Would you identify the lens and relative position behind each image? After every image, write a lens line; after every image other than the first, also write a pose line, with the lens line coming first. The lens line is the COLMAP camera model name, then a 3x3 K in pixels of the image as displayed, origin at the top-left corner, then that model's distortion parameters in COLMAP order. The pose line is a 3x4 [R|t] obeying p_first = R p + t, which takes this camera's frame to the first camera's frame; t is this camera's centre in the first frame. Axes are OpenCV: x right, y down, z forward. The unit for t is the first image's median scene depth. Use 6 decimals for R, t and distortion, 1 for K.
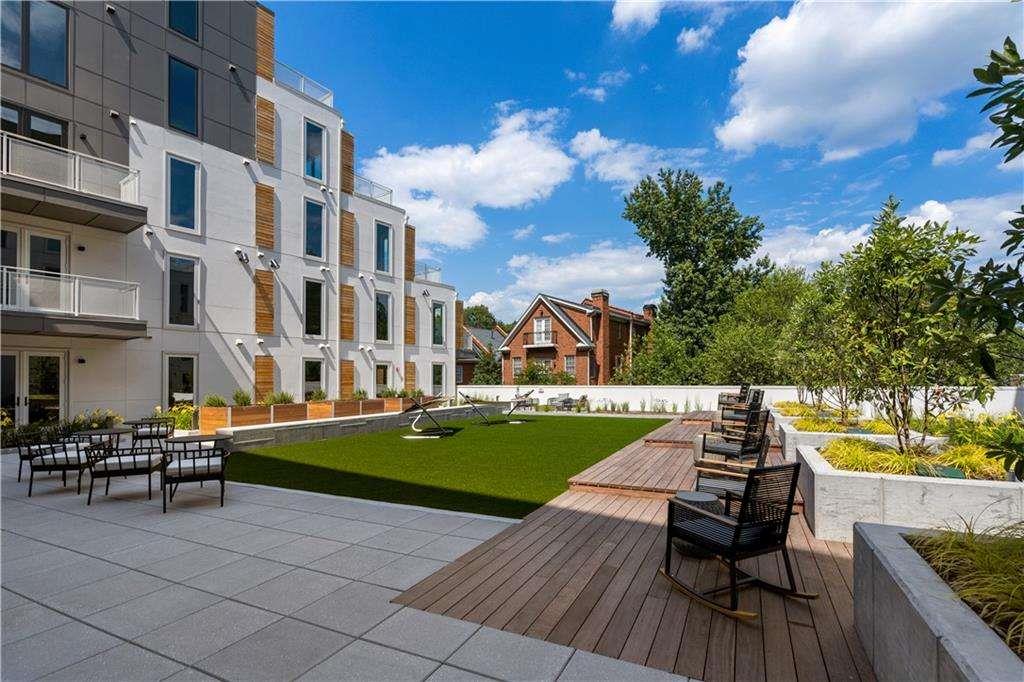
lens RADIAL K [[486.6, 0, 511.3], [0, 486.6, 376.5], [0, 0, 1]] dist [-0.048788, -0.000199]
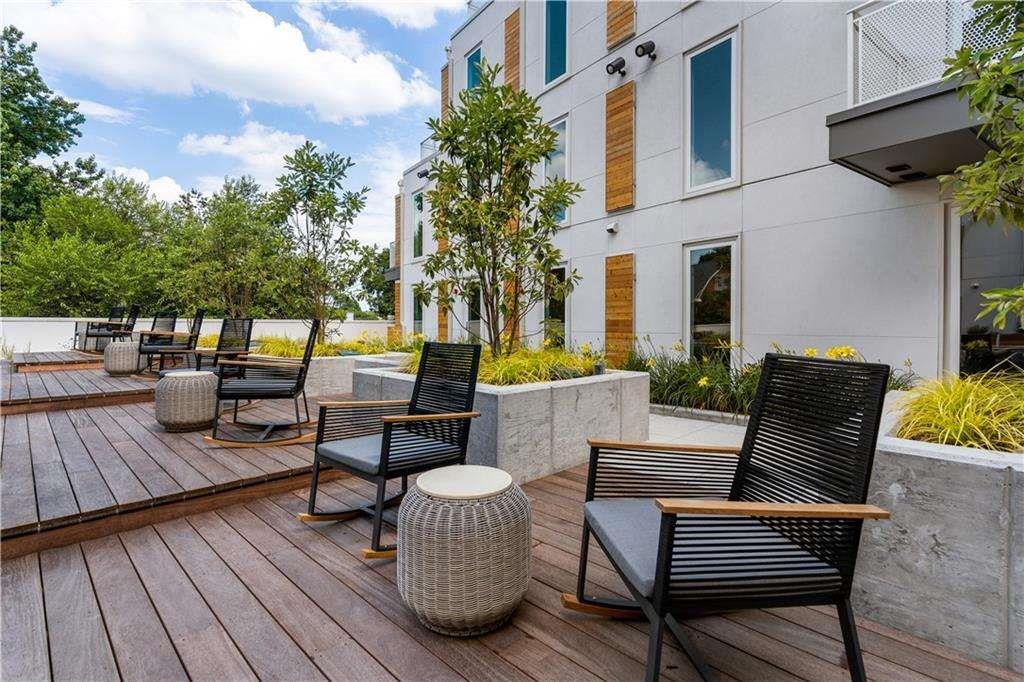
lens RADIAL K [[476.5, 0, 513.6], [0, 476.5, 326.4], [0, 0, 1]] dist [-0.001613, -0.000261]
pose [[0.302886, -0.005229, 0.953012, -0.010131], [-0.006806, 0.999948, 0.007650, 0.107730], [-0.953002, -0.008804, 0.302835, 0.832144]]
